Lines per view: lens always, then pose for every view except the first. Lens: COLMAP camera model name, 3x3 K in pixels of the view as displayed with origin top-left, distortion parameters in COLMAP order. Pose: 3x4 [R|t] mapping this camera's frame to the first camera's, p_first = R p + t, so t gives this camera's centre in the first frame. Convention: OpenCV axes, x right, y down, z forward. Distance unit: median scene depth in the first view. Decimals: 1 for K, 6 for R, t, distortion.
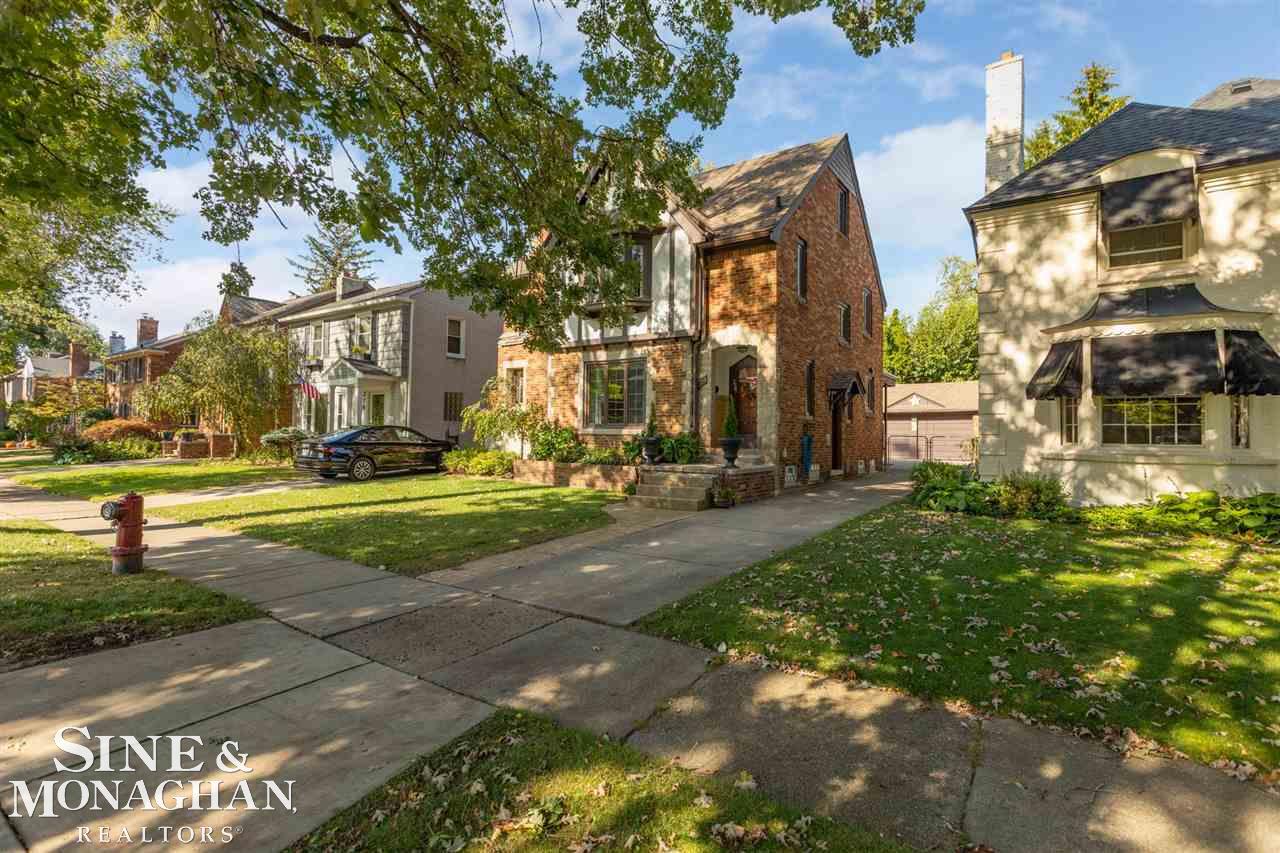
lens RADIAL K [[613.0, 0, 640.0], [0, 613.0, 426.5], [0, 0, 1]] dist [-0.002894, 0.000036]
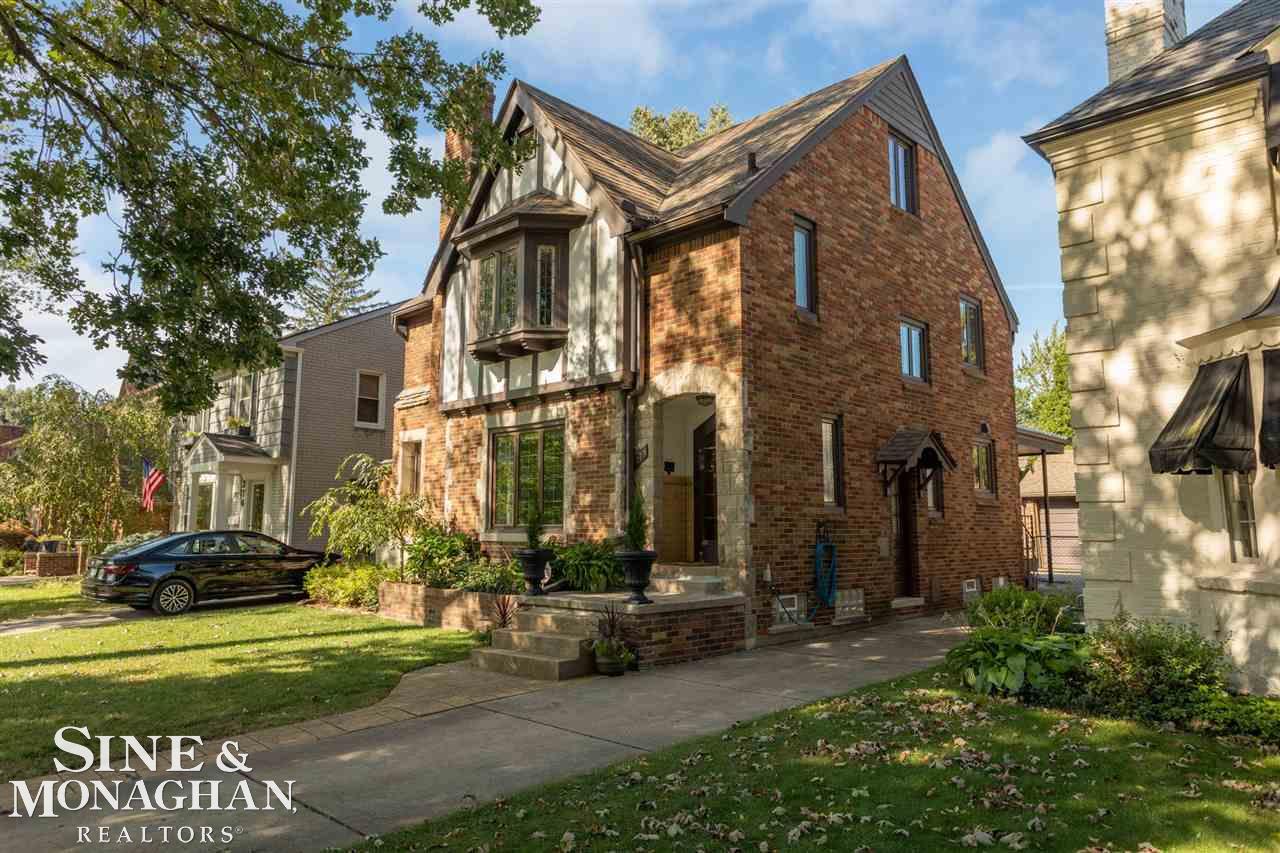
lens RADIAL K [[857.5, 0, 640.0], [0, 857.5, 426.5], [0, 0, 1]] dist [-0.001408, -0.002779]
pose [[0.987241, -0.031438, -0.156097, 0.229634], [0.014545, 0.994022, -0.108209, -0.008380], [0.158566, 0.104558, 0.981797, 0.150149]]
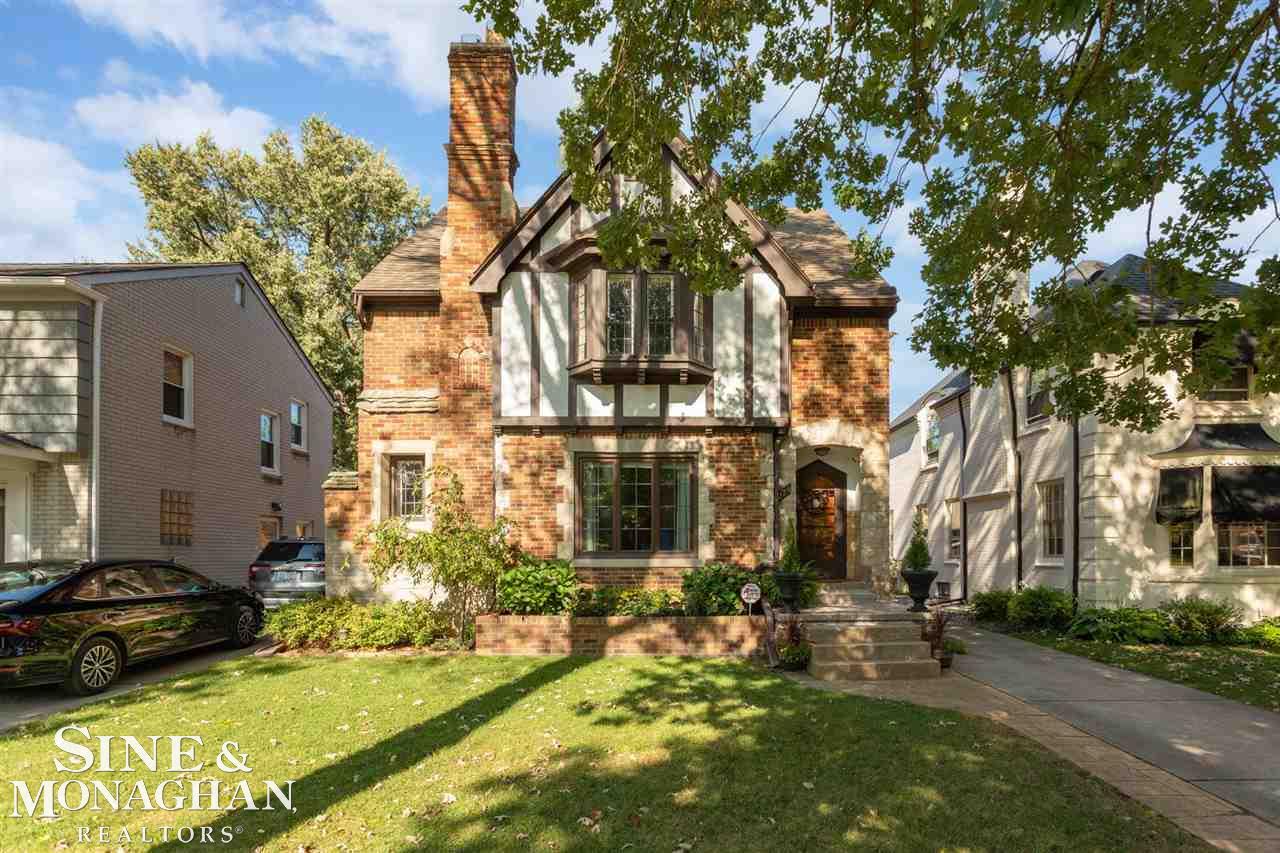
lens RADIAL K [[690.6, 0, 638.7], [0, 690.6, 549.8], [0, 0, 1]] dist [-0.002196, -0.000415]
pose [[0.795263, -0.009685, 0.606187, -0.513301], [0.007899, 0.999953, 0.005614, -0.010680], [-0.606213, 0.000324, 0.795302, 0.444593]]
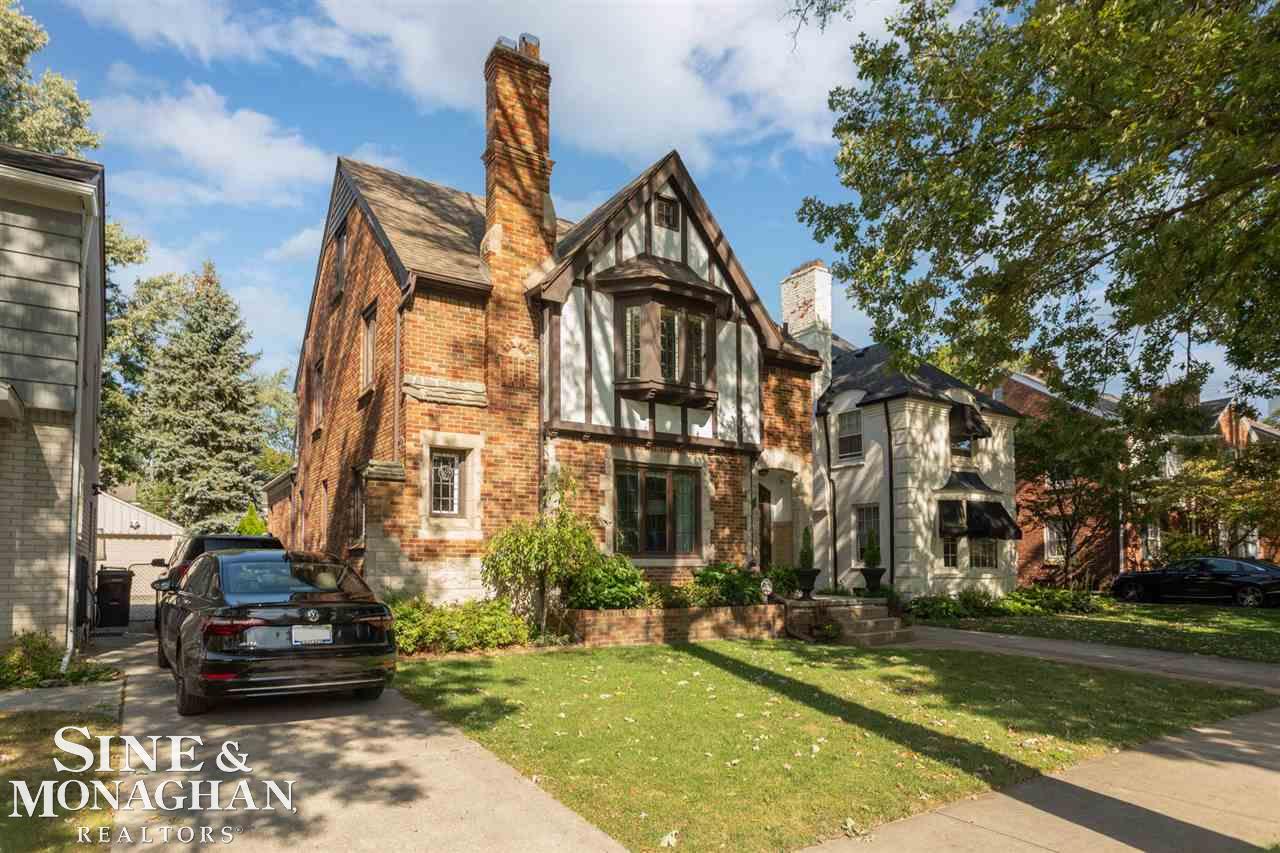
lens RADIAL K [[812.2, 0, 638.5], [0, 812.2, 536.3], [0, 0, 1]] dist [-0.000892, 0.000102]
pose [[0.327778, 0.022994, 0.944475, -1.017652], [-0.002854, 0.999723, -0.023348, -0.000100], [-0.944750, 0.004958, 0.327753, 0.752975]]
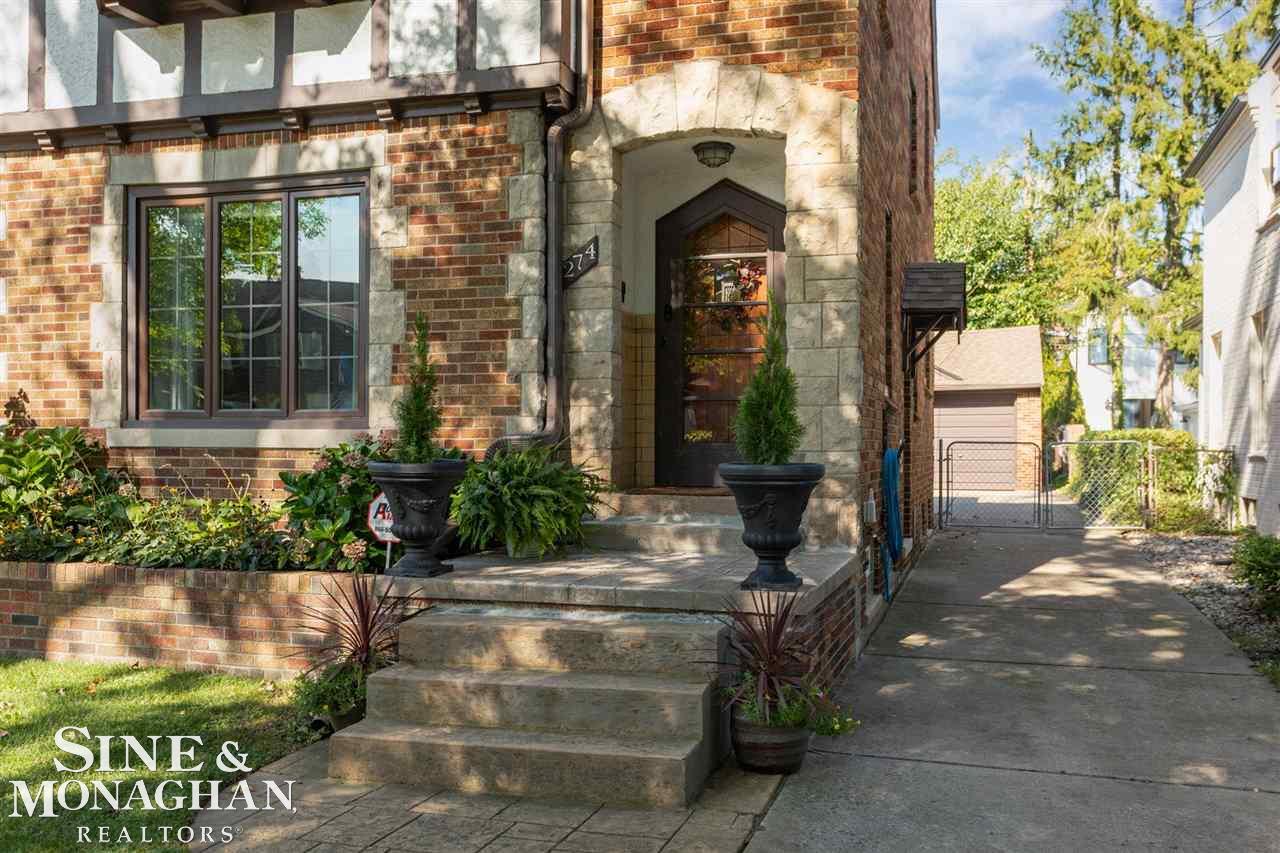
lens RADIAL K [[1151.6, 0, 674.8], [0, 1151.6, 427.6], [0, 0, 1]] dist [0.002347, -0.006786]
pose [[0.940150, -0.004359, 0.340733, -0.036277], [0.003247, 0.999987, 0.003835, 0.002107], [-0.340746, -0.002500, 0.940152, 0.471740]]
